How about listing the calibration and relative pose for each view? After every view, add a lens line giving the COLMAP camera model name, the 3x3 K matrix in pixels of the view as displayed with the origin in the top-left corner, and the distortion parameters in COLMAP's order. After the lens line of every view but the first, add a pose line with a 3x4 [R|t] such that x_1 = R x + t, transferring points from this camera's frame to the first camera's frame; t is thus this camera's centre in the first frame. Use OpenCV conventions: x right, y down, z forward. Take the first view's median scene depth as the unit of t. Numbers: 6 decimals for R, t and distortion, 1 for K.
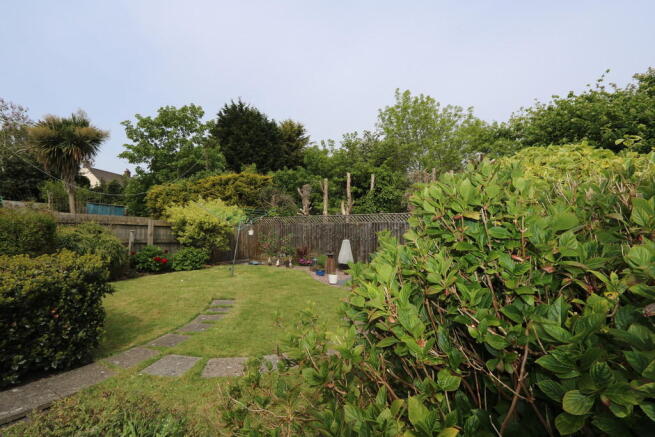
lens RADIAL K [[307.1, 0, 328.0], [0, 307.1, 201.3], [0, 0, 1]] dist [-0.001454, -0.000077]
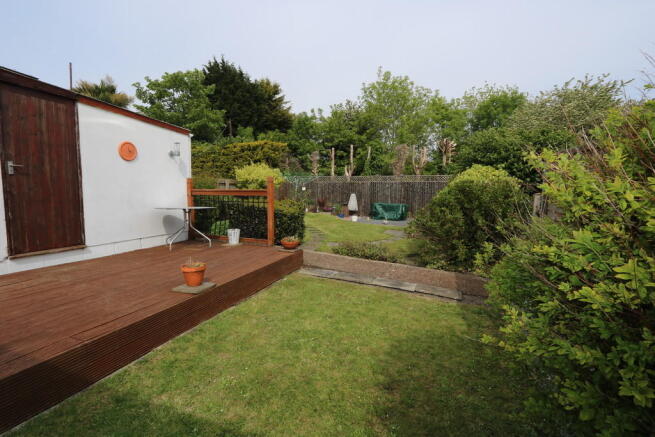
lens RADIAL K [[301.9, 0, 327.5], [0, 301.9, 218.5], [0, 0, 1]] dist [0.001422, 0.000015]
pose [[0.987571, -0.007337, 0.157001, -0.161729], [-0.024712, 0.979237, 0.201206, -0.025538], [-0.155217, -0.202585, 0.966885, -0.214272]]
